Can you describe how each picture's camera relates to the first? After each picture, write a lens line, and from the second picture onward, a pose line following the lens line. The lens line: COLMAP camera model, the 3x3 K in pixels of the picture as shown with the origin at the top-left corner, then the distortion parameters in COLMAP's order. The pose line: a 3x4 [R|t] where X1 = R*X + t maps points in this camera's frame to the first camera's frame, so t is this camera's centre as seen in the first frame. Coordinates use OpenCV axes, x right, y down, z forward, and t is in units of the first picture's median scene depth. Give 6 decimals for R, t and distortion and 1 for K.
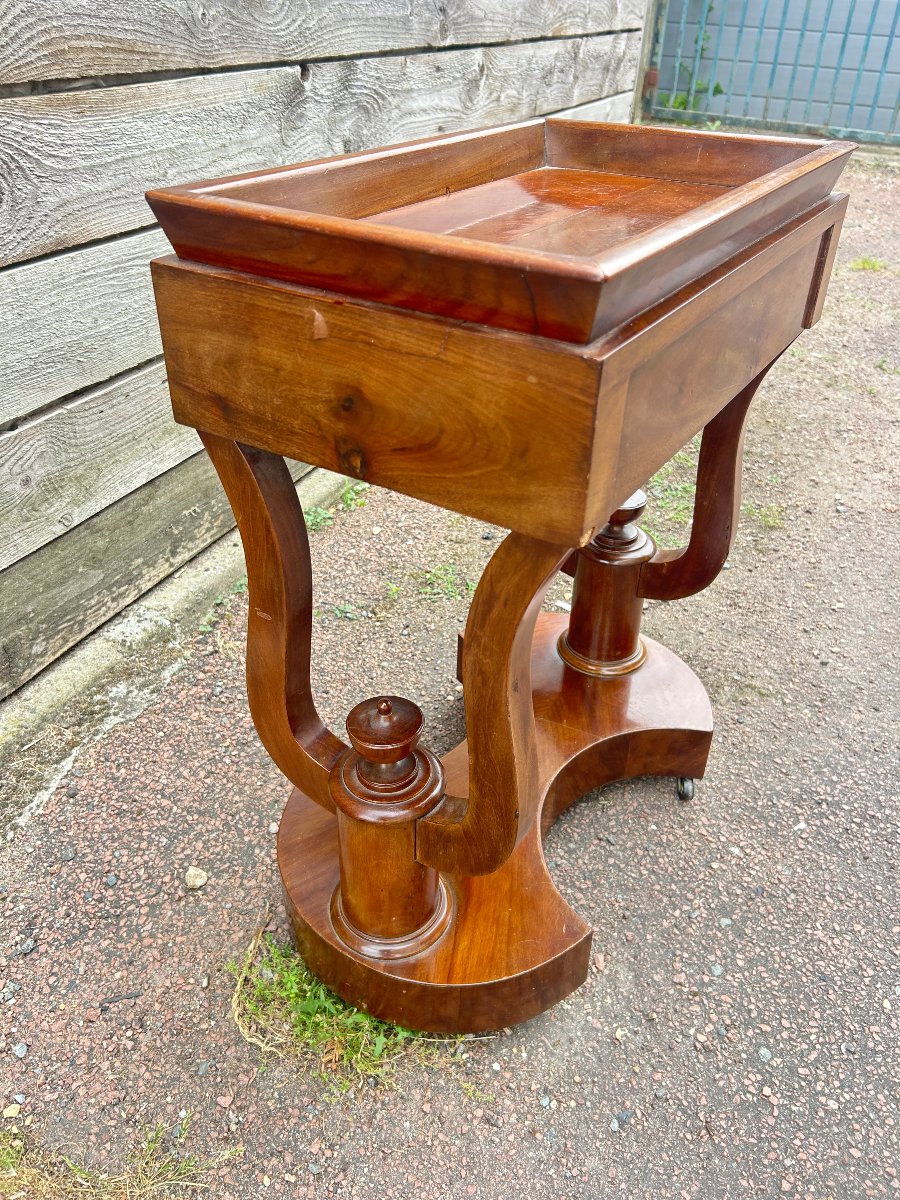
lens RADIAL K [[920.6, 0, 447.2], [0, 920.6, 587.8], [0, 0, 1]] dist [0.023703, -0.022436]
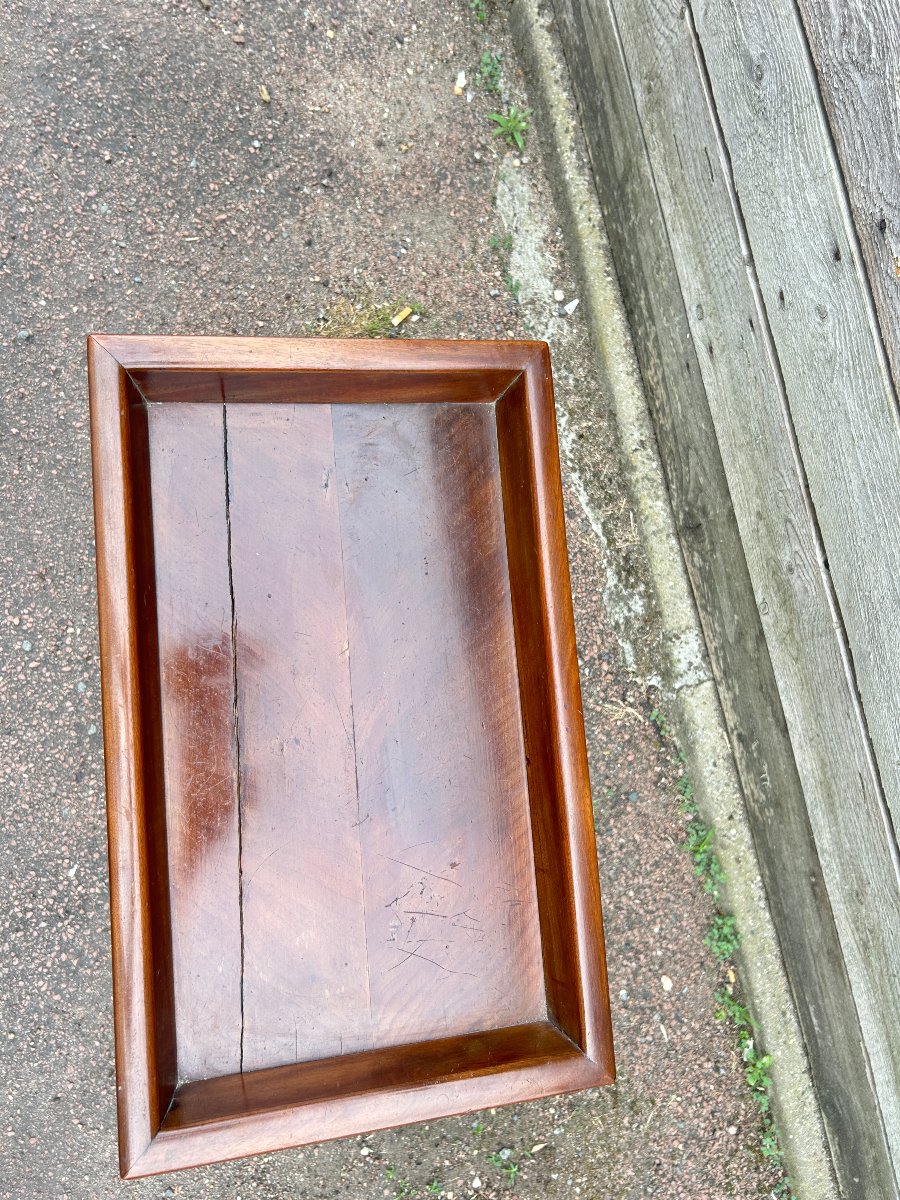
lens RADIAL K [[911.4, 0, 450.0], [0, 911.4, 591.7], [0, 0, 1]] dist [0.044477, -0.051530]
pose [[-0.768730, 0.579436, -0.270753, 0.146264], [-0.529780, -0.339727, 0.777122, -0.766094], [0.358310, 0.740837, 0.568132, 0.304092]]
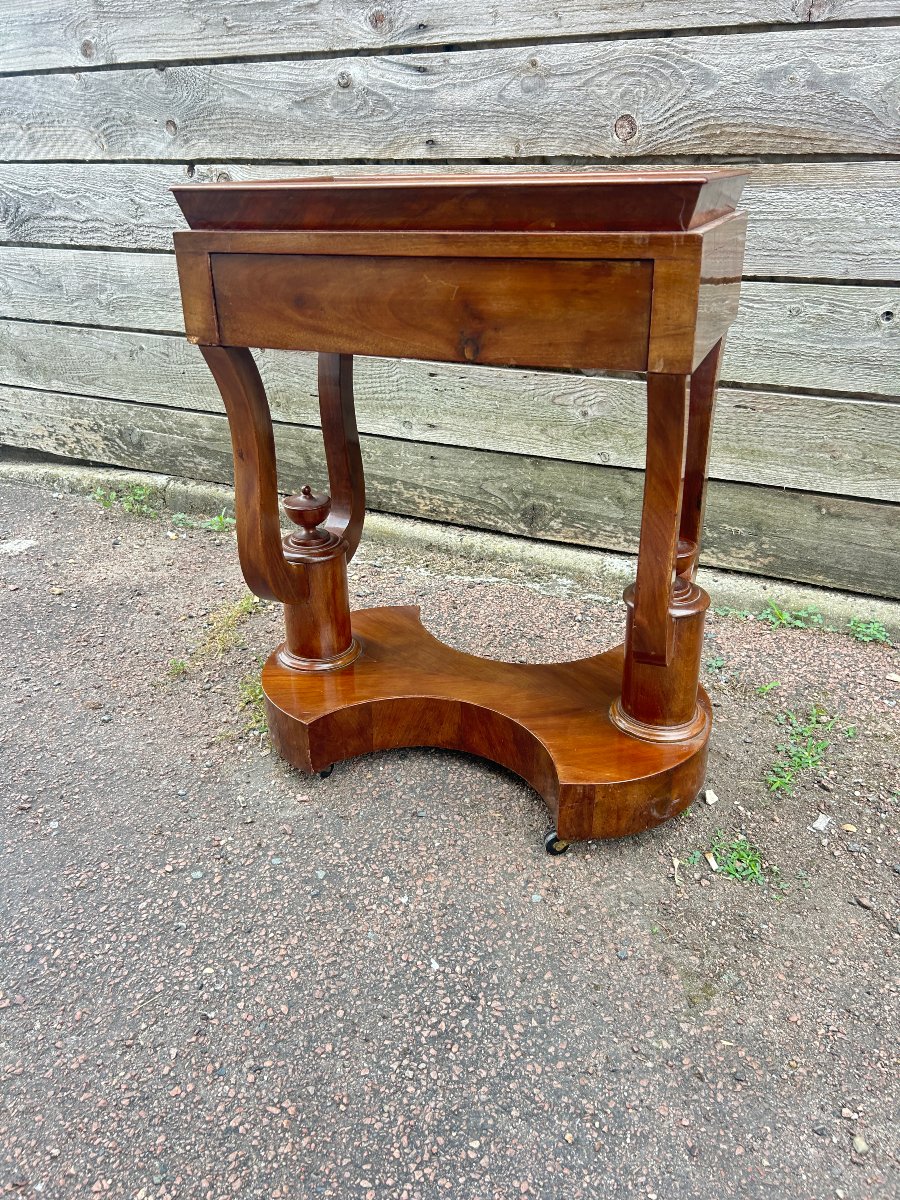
lens RADIAL K [[911.4, 0, 450.0], [0, 911.4, 591.7], [0, 0, 1]] dist [0.044477, -0.051530]
pose [[-0.040524, 0.408303, -0.911947, 1.066752], [-0.537883, 0.760249, 0.364285, -0.333969], [0.842045, 0.505283, 0.188811, 0.719630]]
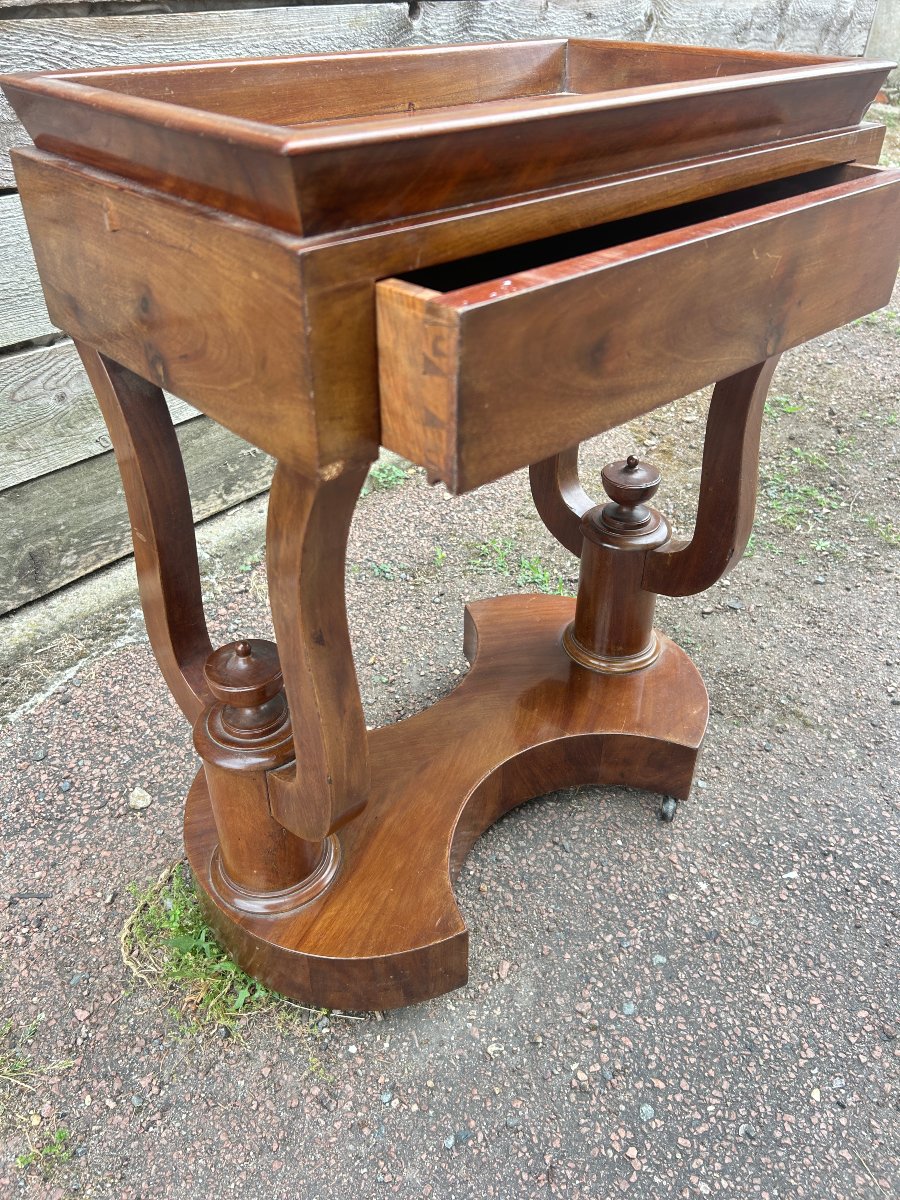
lens RADIAL K [[916.1, 0, 448.2], [0, 916.1, 595.8], [0, 0, 1]] dist [0.032520, -0.034045]
pose [[0.965054, 0.139535, -0.221812, 0.238981], [-0.134365, 0.990191, 0.038307, 0.008014], [0.224982, -0.007164, 0.974337, 0.088644]]
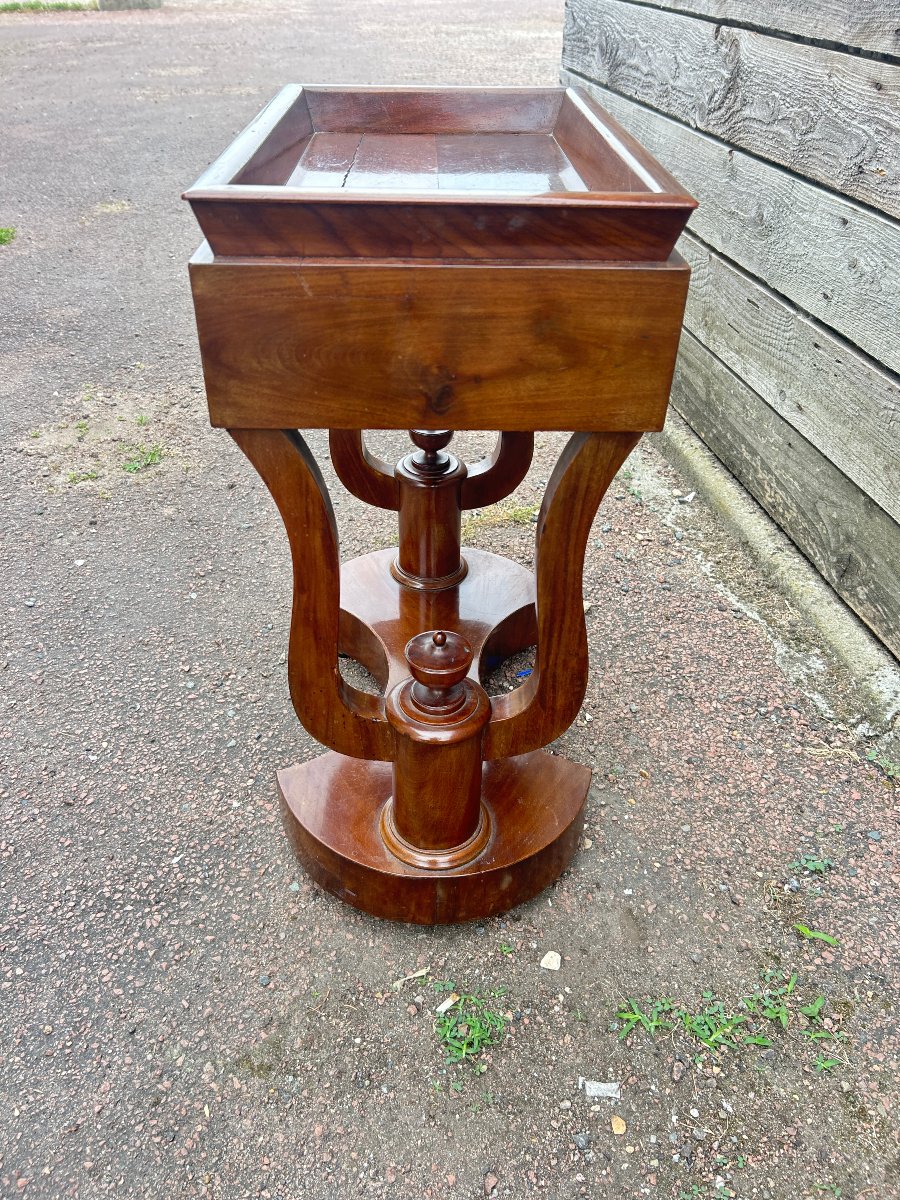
lens RADIAL K [[914.5, 0, 433.0], [0, 914.5, 598.3], [0, 0, 1]] dist [0.043103, -0.047362]
pose [[-0.834519, 0.301875, -0.460923, 0.547744], [-0.320368, 0.414749, 0.851673, -0.789256], [0.448266, 0.858402, -0.249405, 1.188680]]
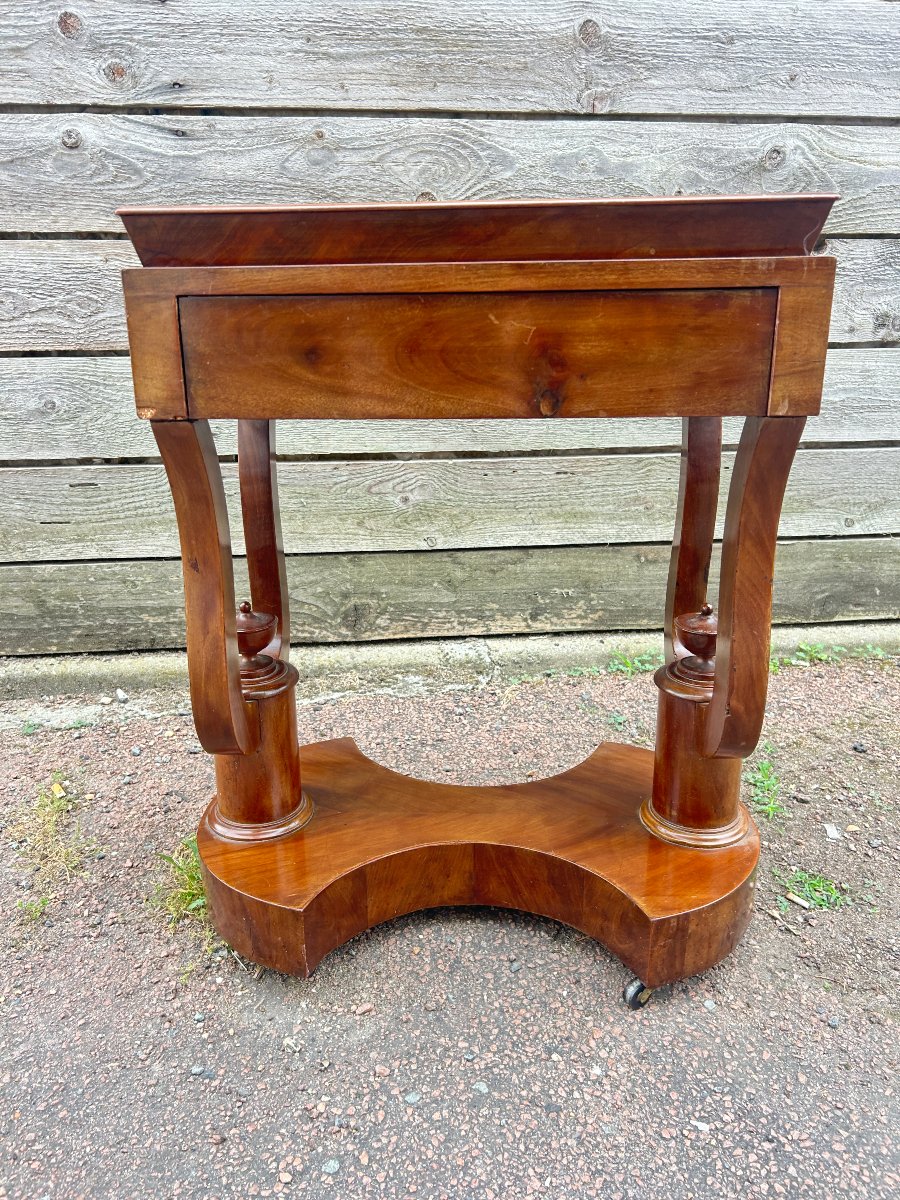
lens RADIAL K [[908.6, 0, 444.2], [0, 908.6, 604.8], [0, 0, 1]] dist [0.048391, -0.057802]
pose [[0.502227, 0.262567, -0.823910, 0.795204], [-0.458468, 0.888703, 0.003749, -0.005263], [0.733195, 0.375854, 0.566709, 0.336406]]
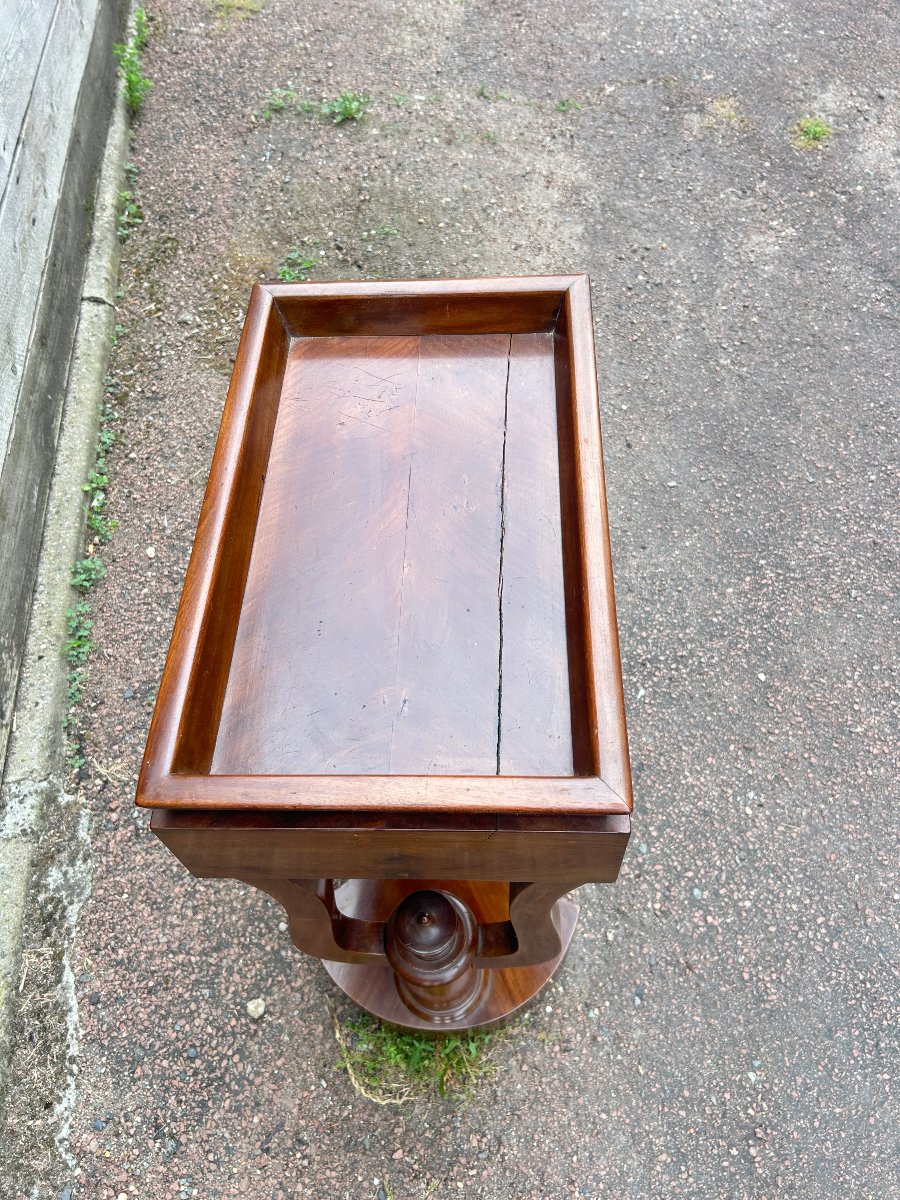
lens RADIAL K [[911.4, 0, 450.0], [0, 911.4, 591.7], [0, 0, 1]] dist [0.044477, -0.051530]
pose [[0.854009, -0.461077, 0.240990, -0.095288], [0.334675, 0.841527, 0.424058, -0.523610], [-0.398323, -0.281496, 0.872983, 0.030371]]
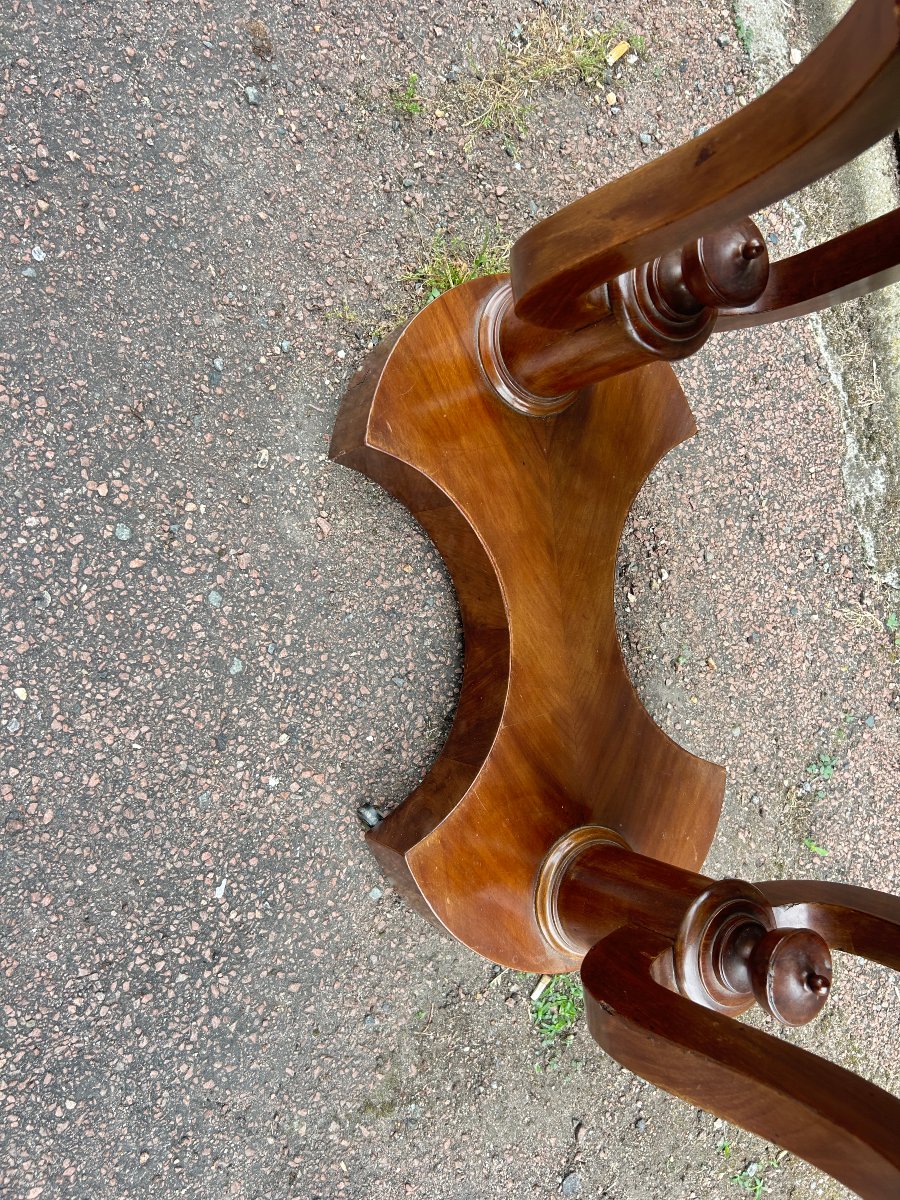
lens RADIAL K [[928.5, 0, 450.0], [0, 928.5, 600.0], [0, 0, 1]] dist [0.043836, -0.052104]
pose [[-0.673893, 0.621236, -0.399918, 0.435341], [-0.713467, -0.406577, 0.570666, -0.189617], [0.191921, 0.669896, 0.717221, 0.402247]]
